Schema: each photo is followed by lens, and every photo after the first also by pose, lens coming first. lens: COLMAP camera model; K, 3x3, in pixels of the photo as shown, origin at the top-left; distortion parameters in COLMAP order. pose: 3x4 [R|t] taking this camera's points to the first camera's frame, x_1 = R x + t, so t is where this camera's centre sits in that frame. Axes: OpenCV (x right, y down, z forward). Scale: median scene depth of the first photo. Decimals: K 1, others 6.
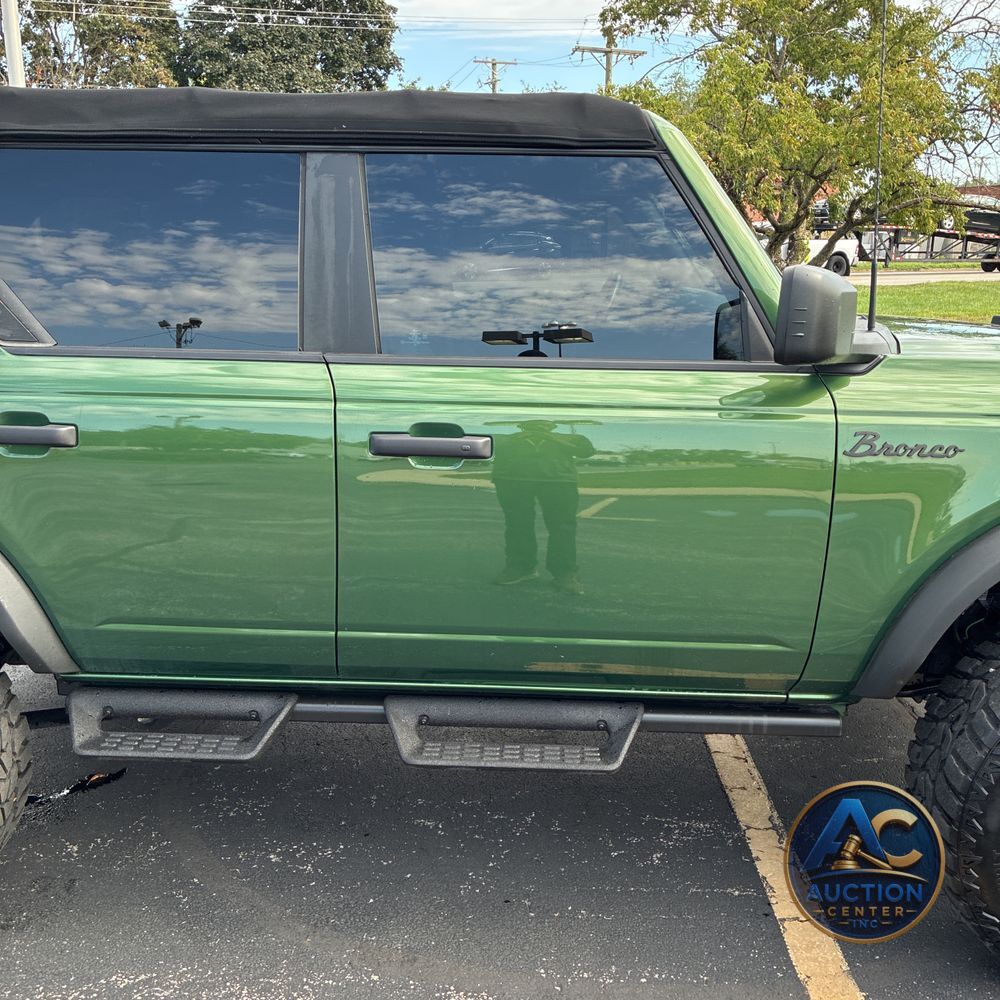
lens RADIAL K [[1012.7, 0, 502.2], [0, 1012.7, 498.6], [0, 0, 1]] dist [0.017784, 0.000000]
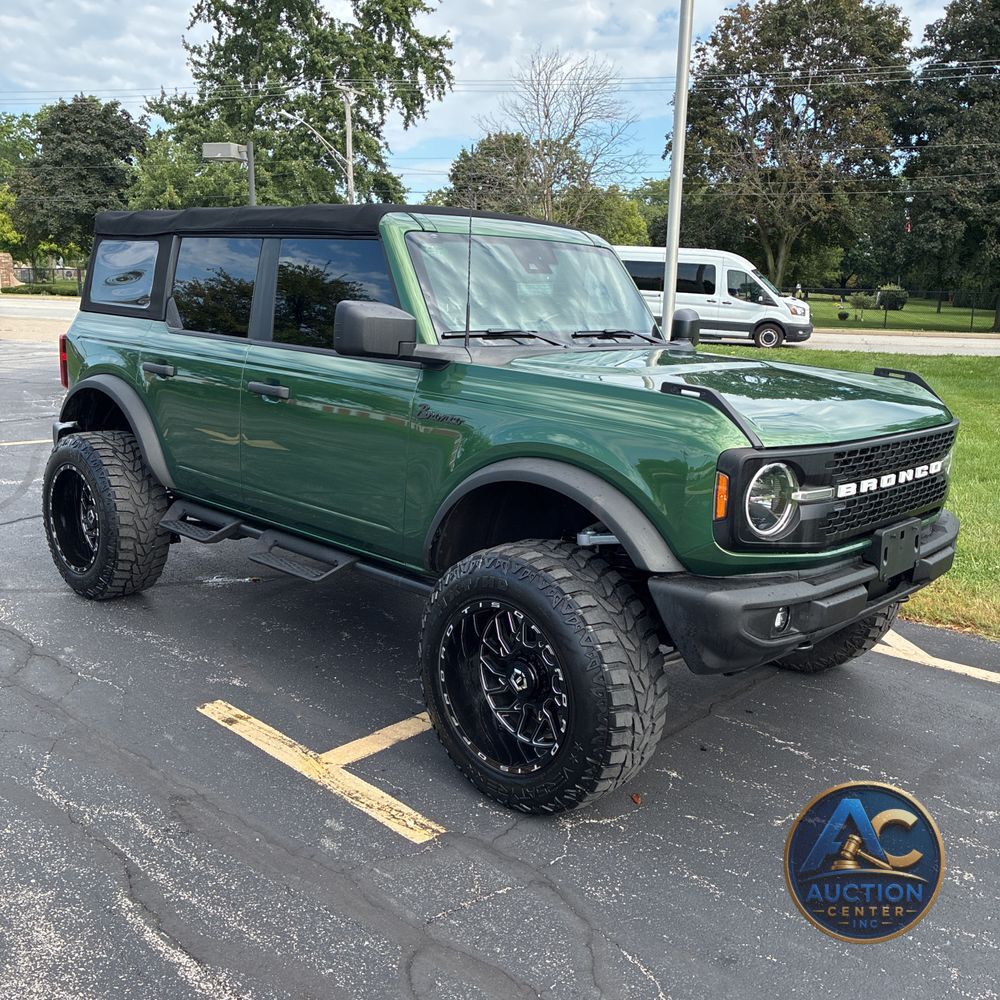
lens RADIAL K [[1012.7, 0, 503.7], [0, 1012.7, 502.5], [0, 0, 1]] dist [0.017784, 0.000000]
pose [[0.761043, 0.156484, -0.629544, 0.085330], [-0.184015, 0.982681, 0.021810, 0.001770], [0.622054, 0.099248, 0.776659, -0.010324]]
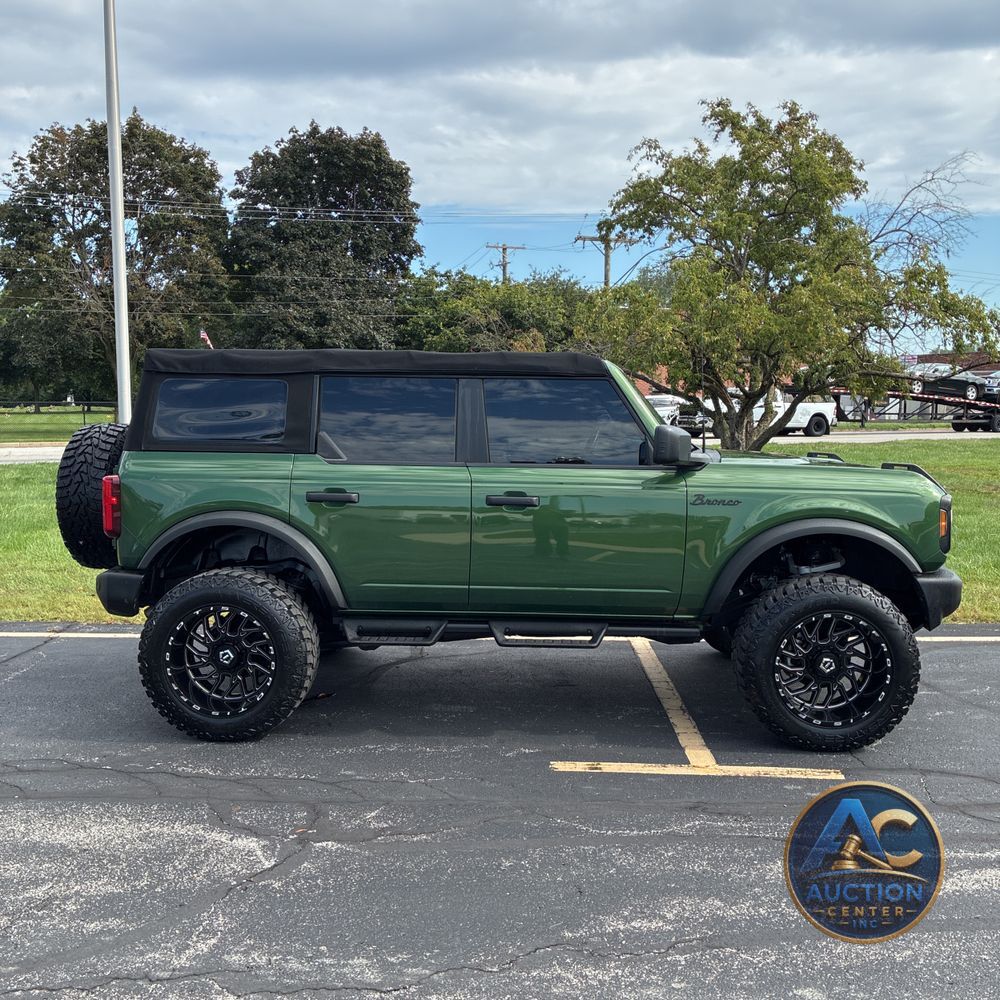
lens RADIAL K [[1012.7, 0, 506.0], [0, 1012.7, 494.7], [0, 0, 1]] dist [0.017784, 0.000000]
pose [[0.999993, -0.001356, -0.003433, -0.004443], [0.000799, 0.987559, -0.157246, 0.016820], [0.003604, 0.157243, 0.987553, -0.072957]]
